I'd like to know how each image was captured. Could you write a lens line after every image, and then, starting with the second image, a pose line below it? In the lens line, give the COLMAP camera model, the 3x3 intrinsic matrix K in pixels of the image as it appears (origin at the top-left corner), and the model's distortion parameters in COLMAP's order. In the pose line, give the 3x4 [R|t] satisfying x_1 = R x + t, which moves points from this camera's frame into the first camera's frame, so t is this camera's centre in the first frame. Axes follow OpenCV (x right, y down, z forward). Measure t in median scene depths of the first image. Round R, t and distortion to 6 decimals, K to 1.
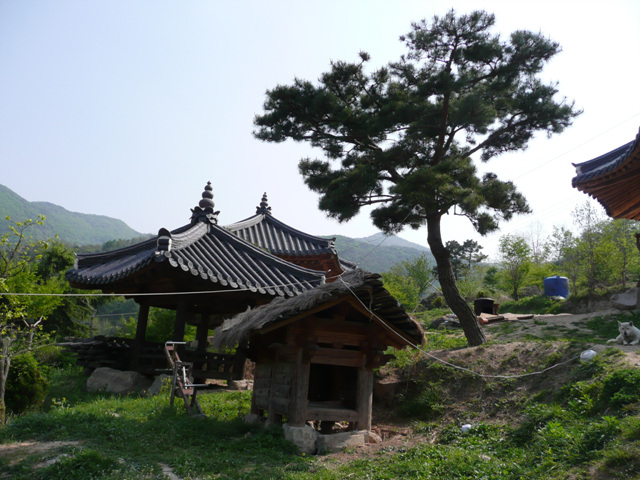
lens RADIAL K [[535.4, 0, 311.2], [0, 535.4, 241.9], [0, 0, 1]] dist [-0.037333, 0.039048]
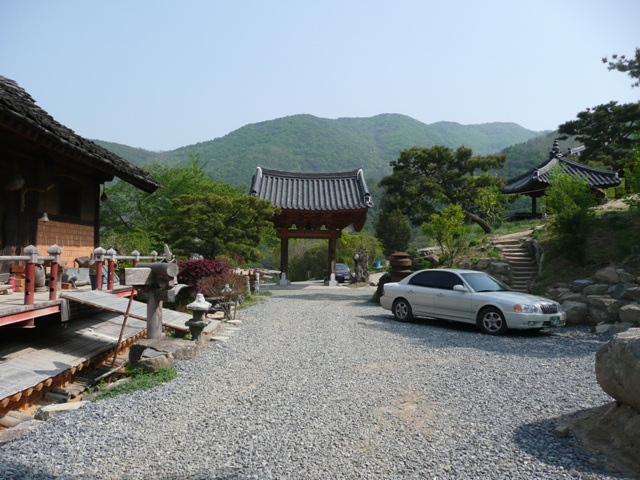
lens RADIAL K [[535.4, 0, 311.2], [0, 535.4, 241.9], [0, 0, 1]] dist [-0.037333, 0.039048]
pose [[0.741845, -0.074383, -0.666433, 0.861053], [0.192072, 0.975759, 0.104899, -0.210386], [0.642475, -0.205821, 0.738149, -2.374305]]
